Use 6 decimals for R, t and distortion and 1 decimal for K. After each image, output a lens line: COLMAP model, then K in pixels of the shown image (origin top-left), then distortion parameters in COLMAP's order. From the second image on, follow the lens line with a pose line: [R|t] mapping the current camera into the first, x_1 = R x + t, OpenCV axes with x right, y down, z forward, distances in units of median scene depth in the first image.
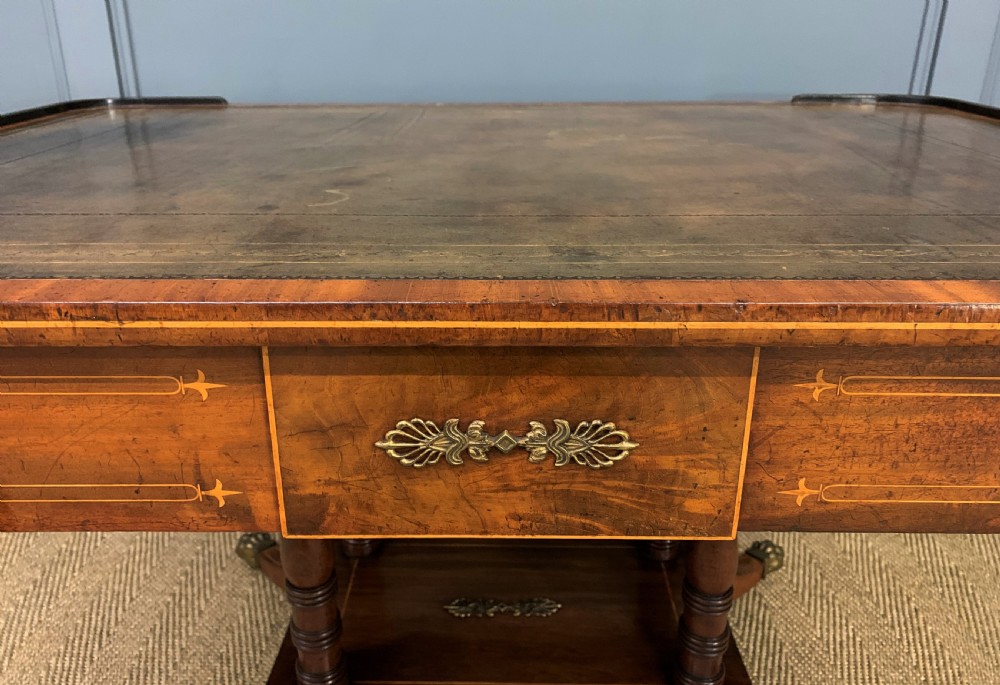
lens RADIAL K [[782.8, 0, 495.6], [0, 782.8, 296.8], [0, 0, 1]] dist [0.003490, 0.002332]
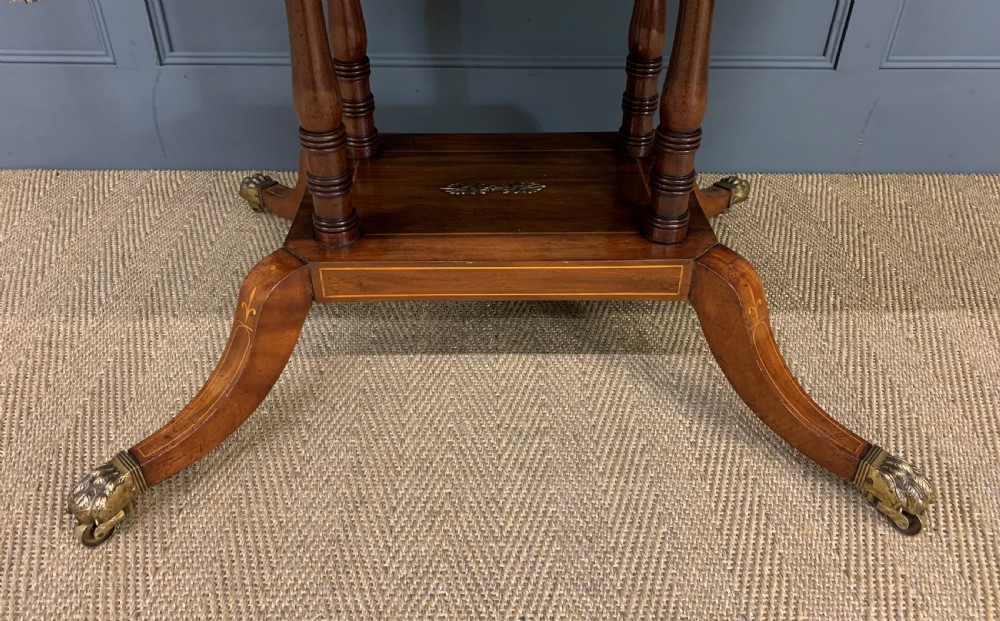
lens RADIAL K [[794.6, 0, 489.6], [0, 794.6, 272.0], [0, 0, 1]] dist [0.007840, 0.000676]
pose [[0.999698, -0.013865, 0.020266, -0.035111], [0.008427, 0.968932, 0.247185, 0.401417], [-0.023064, -0.246940, 0.968756, -0.201479]]
